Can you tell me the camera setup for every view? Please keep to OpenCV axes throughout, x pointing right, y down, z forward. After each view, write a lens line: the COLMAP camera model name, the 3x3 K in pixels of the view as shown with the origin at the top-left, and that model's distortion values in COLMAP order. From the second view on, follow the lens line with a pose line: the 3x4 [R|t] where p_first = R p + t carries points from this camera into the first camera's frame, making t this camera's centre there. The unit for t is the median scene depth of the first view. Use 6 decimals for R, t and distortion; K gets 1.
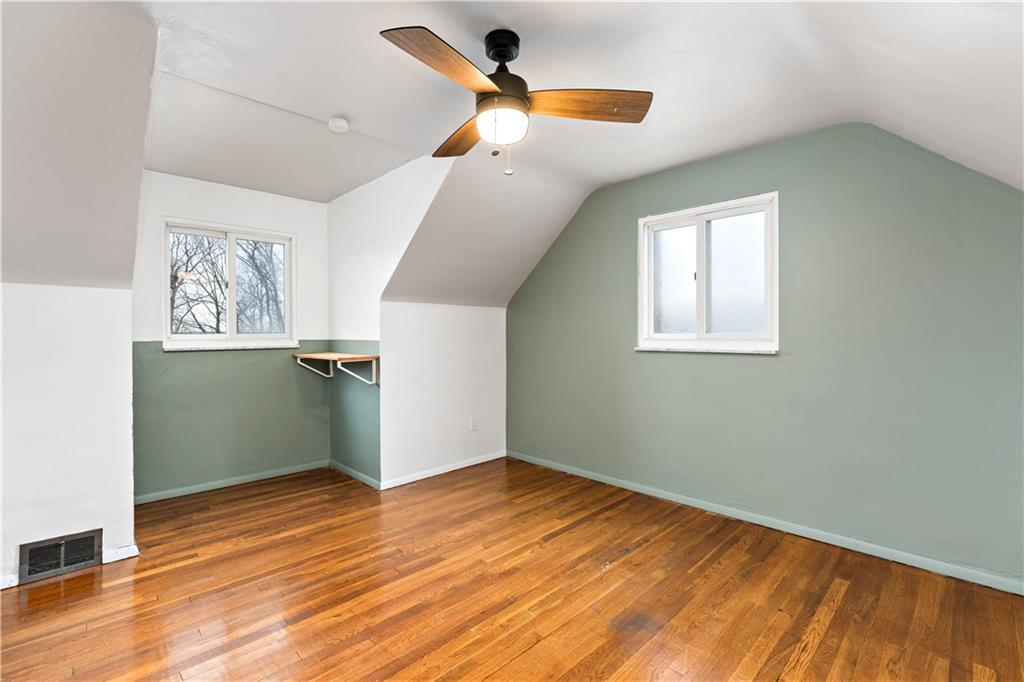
lens RADIAL K [[464.6, 0, 512.6], [0, 464.6, 339.1], [0, 0, 1]] dist [-0.000529, 0.000217]
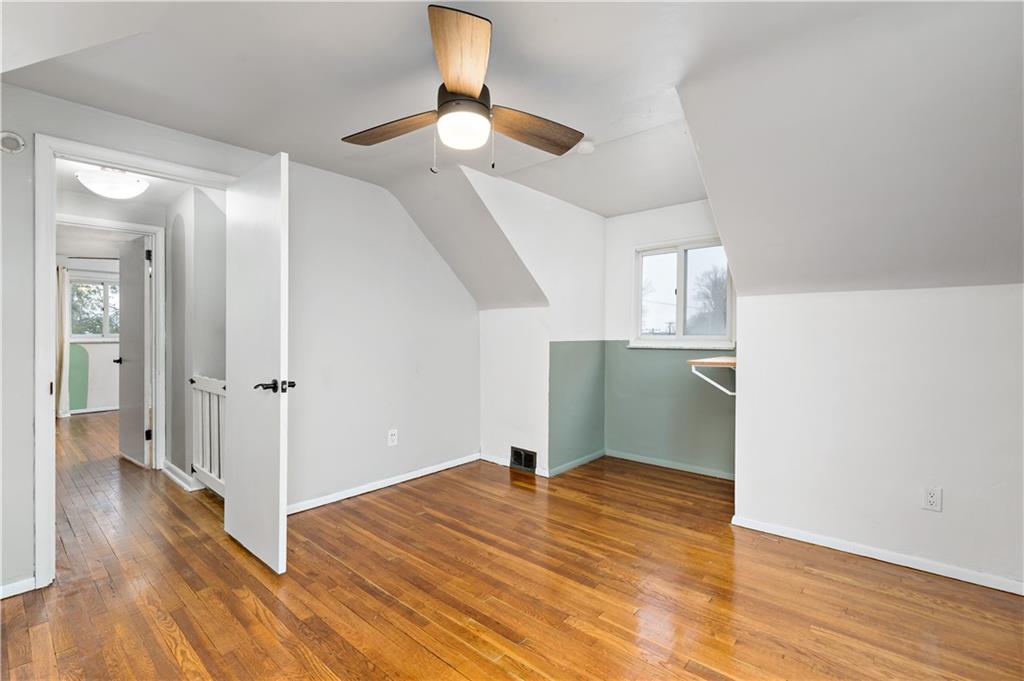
lens RADIAL K [[464.6, 0, 514.8], [0, 464.6, 337.2], [0, 0, 1]] dist [-0.000529, 0.000217]
pose [[0.065046, 0.008664, -0.997845, 0.626249], [-0.010540, 0.999912, 0.007995, -0.014703], [0.997827, 0.009997, 0.065132, 0.666418]]
